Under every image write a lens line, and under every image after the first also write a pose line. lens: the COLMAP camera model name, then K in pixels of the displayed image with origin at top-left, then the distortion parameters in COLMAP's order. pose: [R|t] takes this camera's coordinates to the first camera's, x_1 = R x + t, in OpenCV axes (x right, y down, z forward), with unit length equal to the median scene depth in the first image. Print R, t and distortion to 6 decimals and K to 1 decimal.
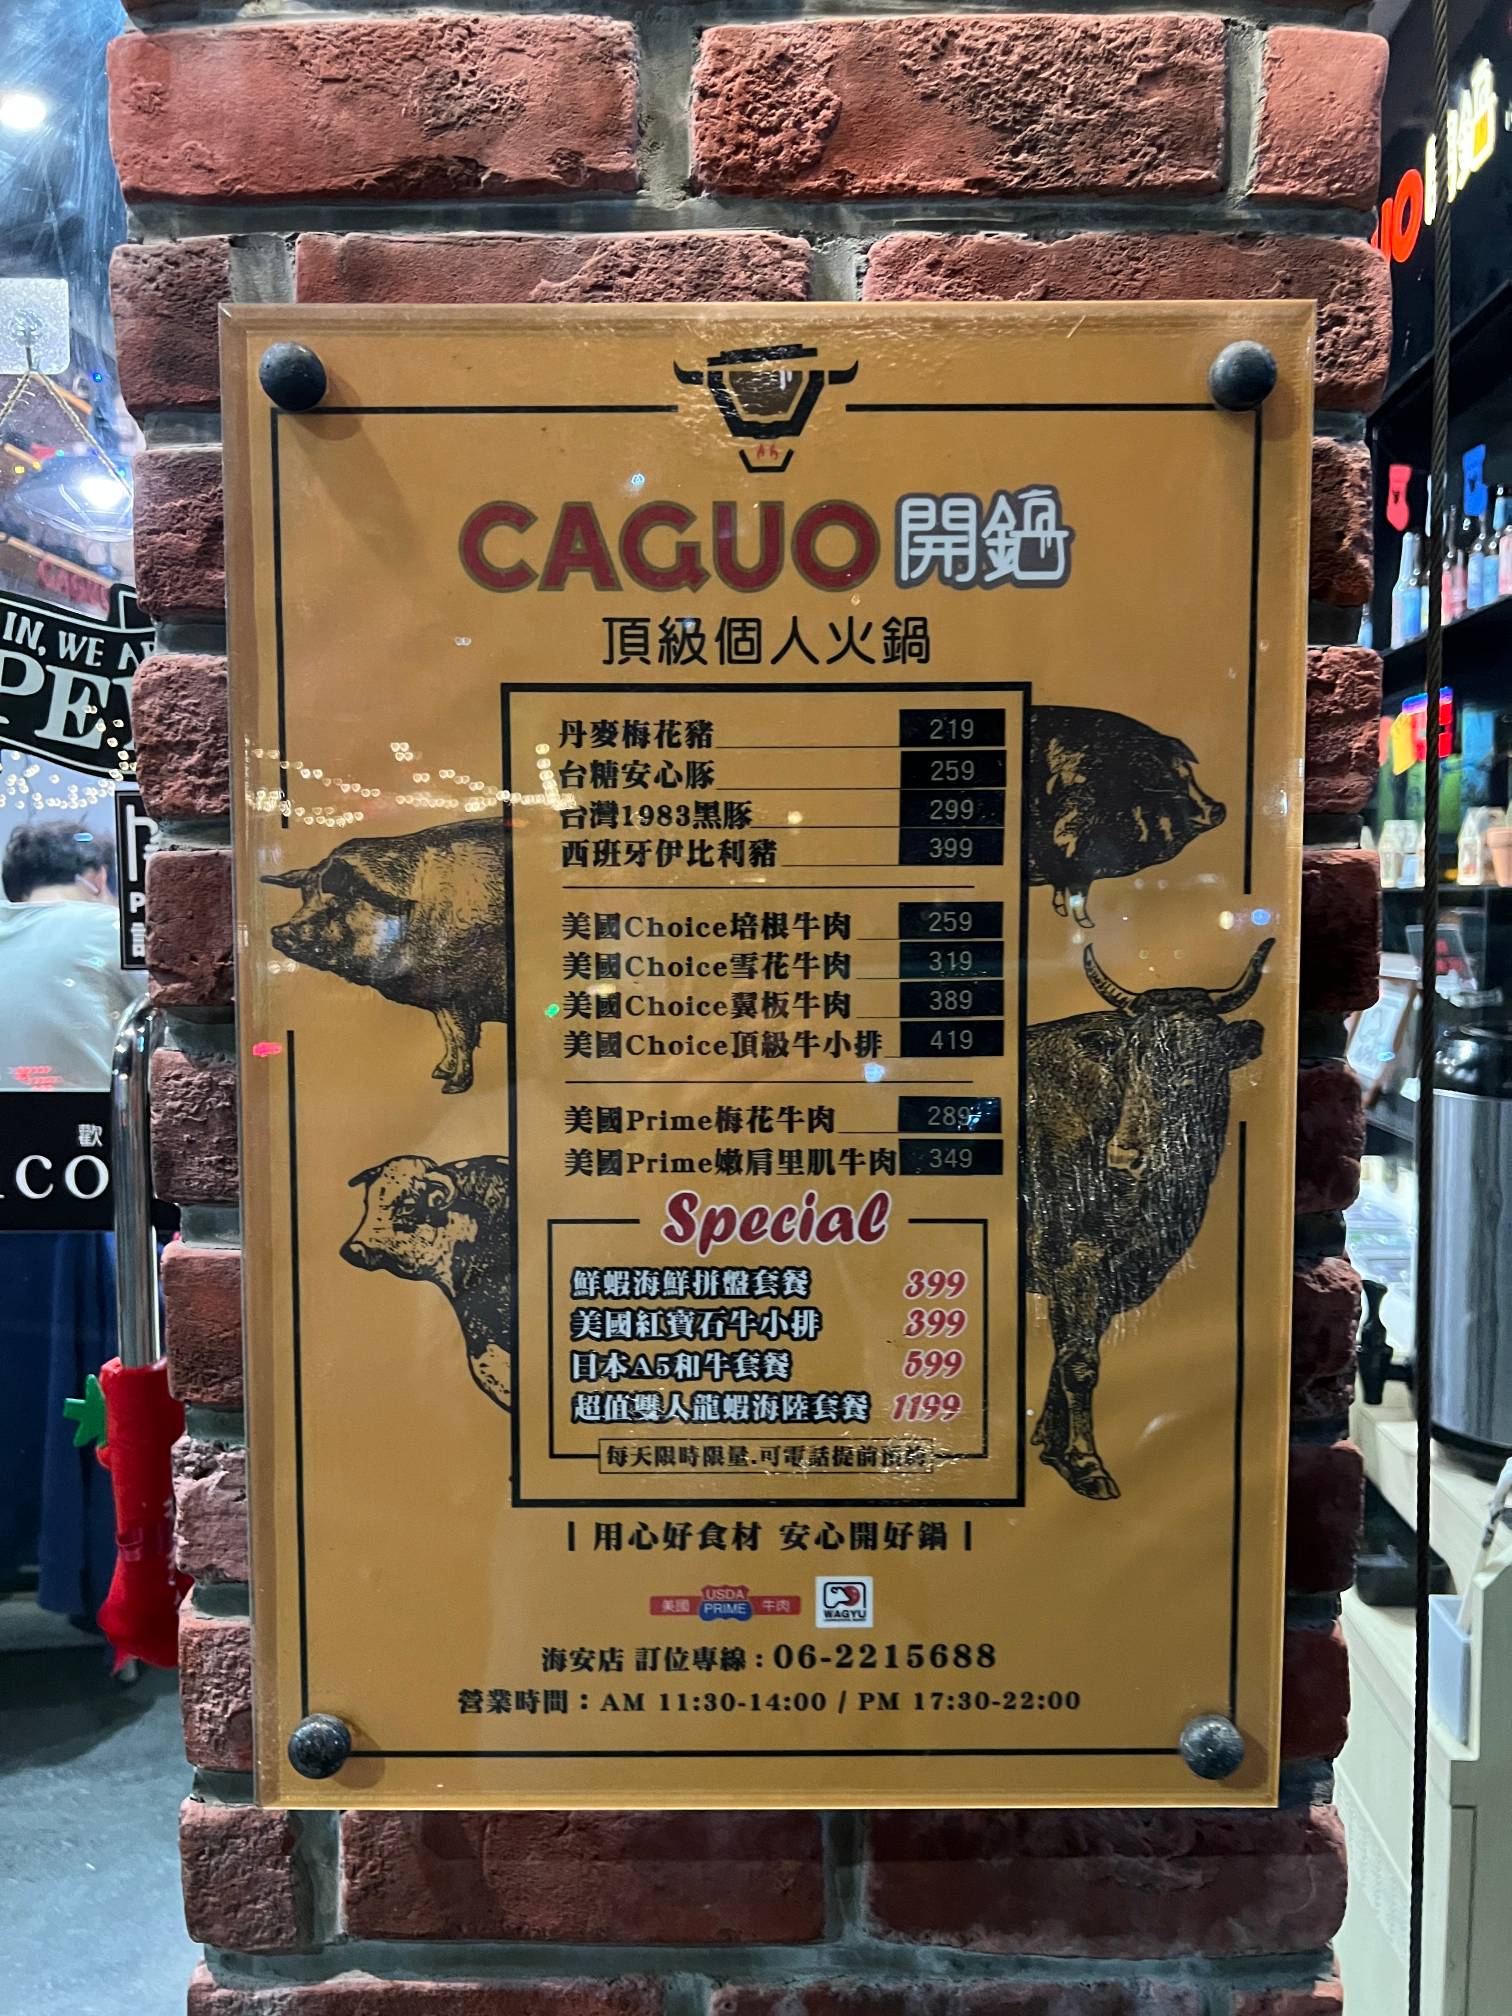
lens RADIAL K [[1513.3, 0, 761.1], [0, 1513.3, 1003.5], [0, 0, 1]] dist [0.053428, -0.049492]
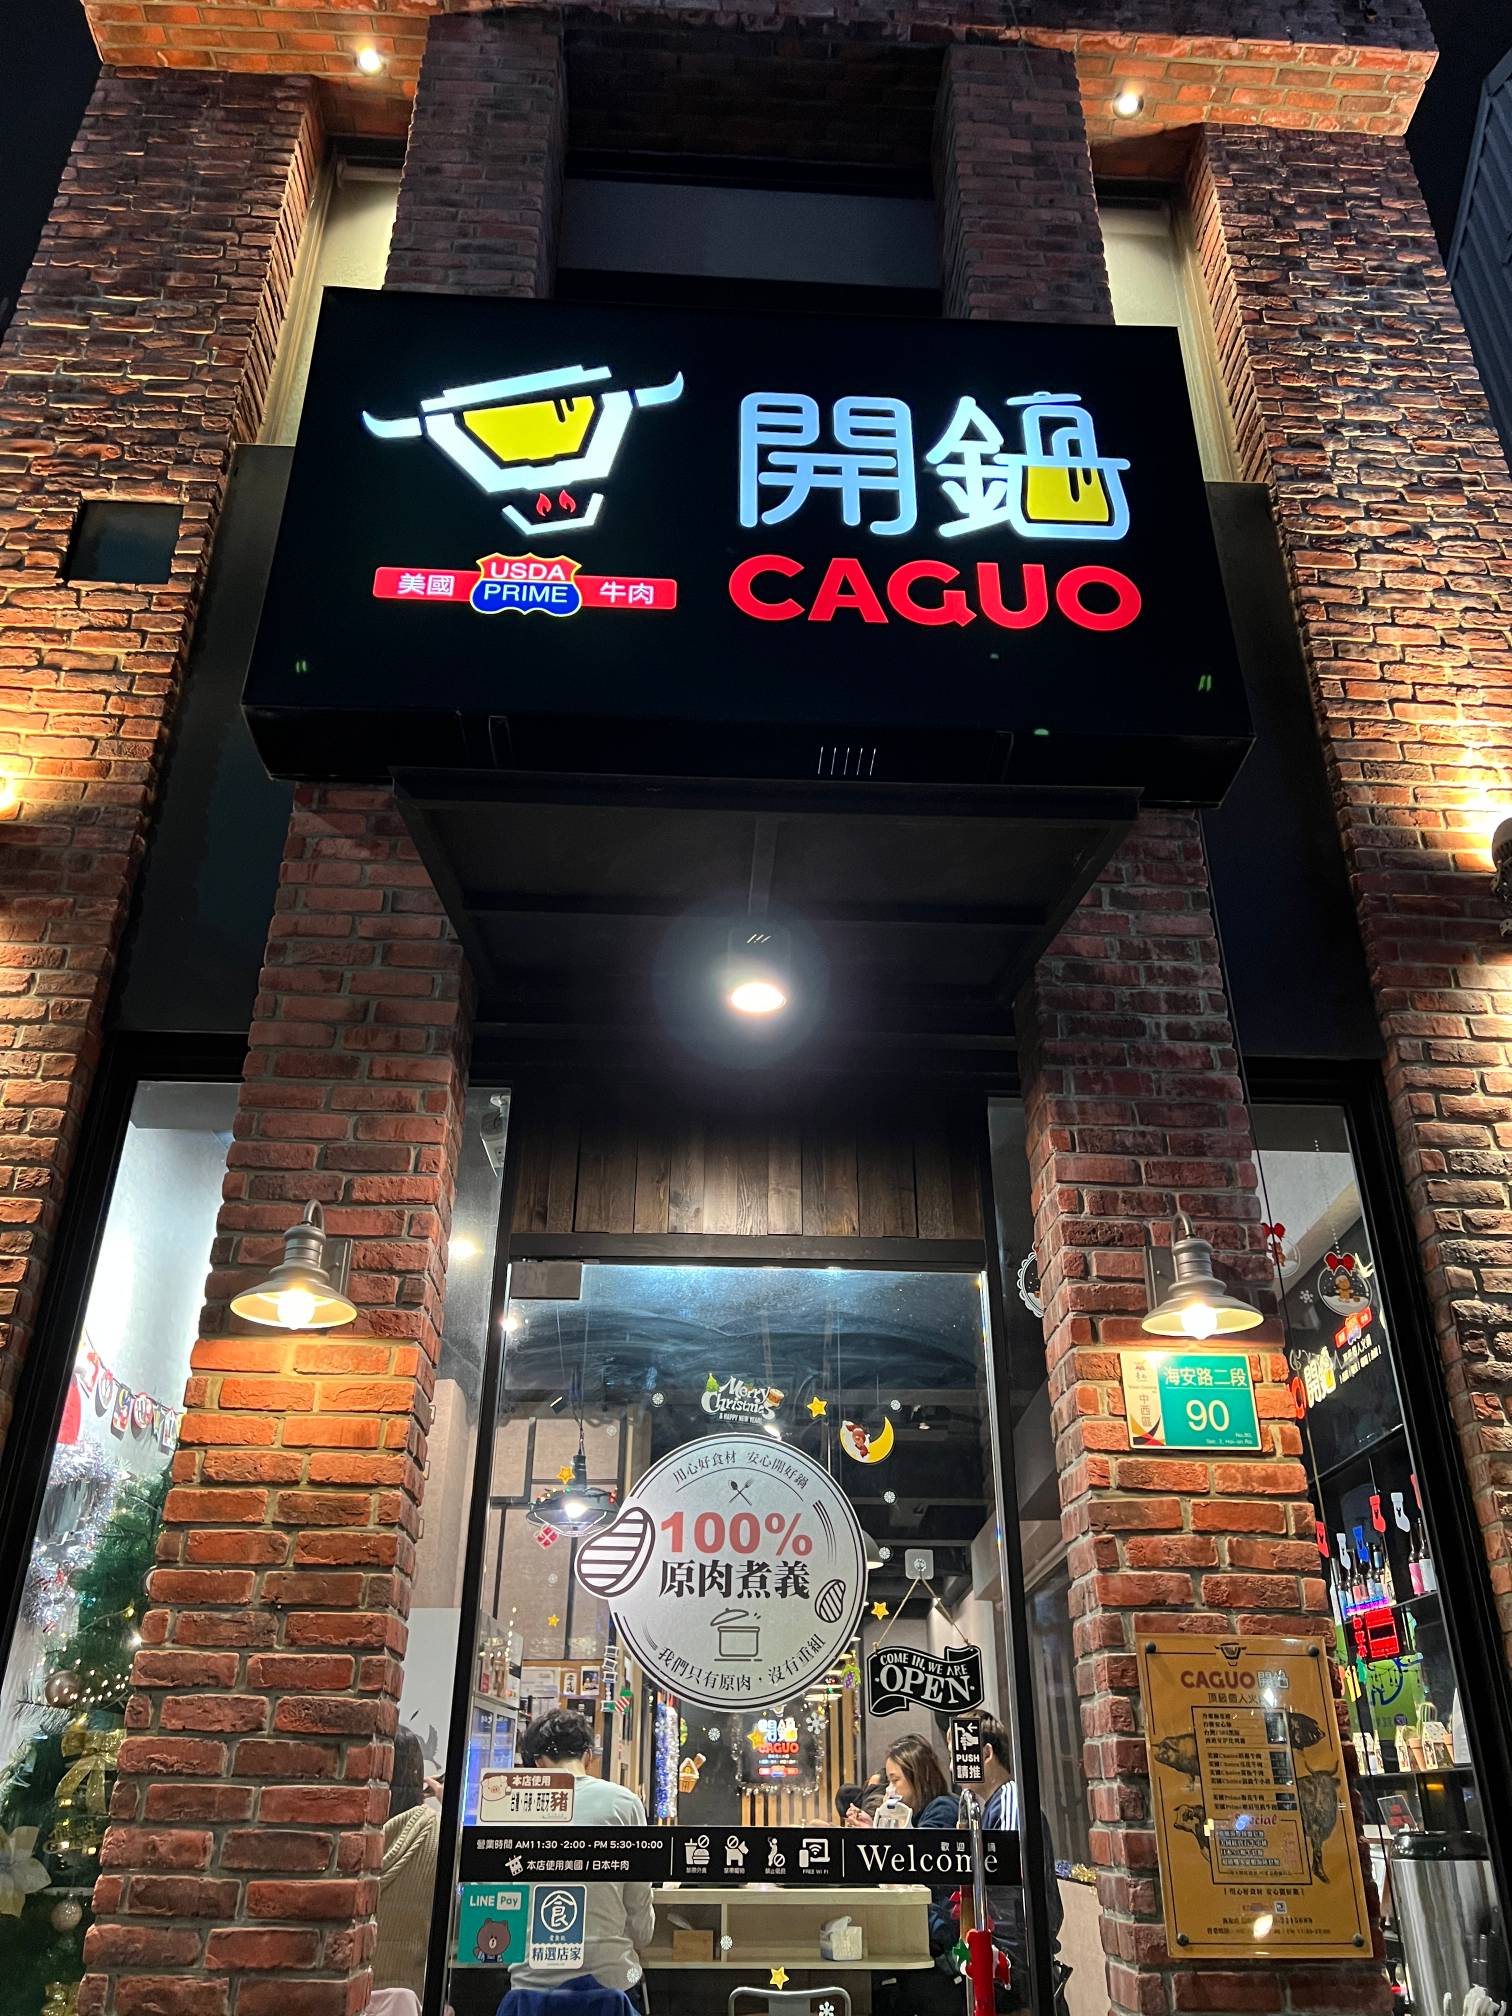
lens RADIAL K [[1513.3, 0, 761.1], [0, 1513.3, 1003.5], [0, 0, 1]] dist [0.053428, -0.049492]
pose [[0.998707, 0.029117, 0.041661, -1.985963], [-0.002767, 0.849592, -0.527433, 0.543457], [-0.050752, 0.526636, 0.848574, -4.855736]]
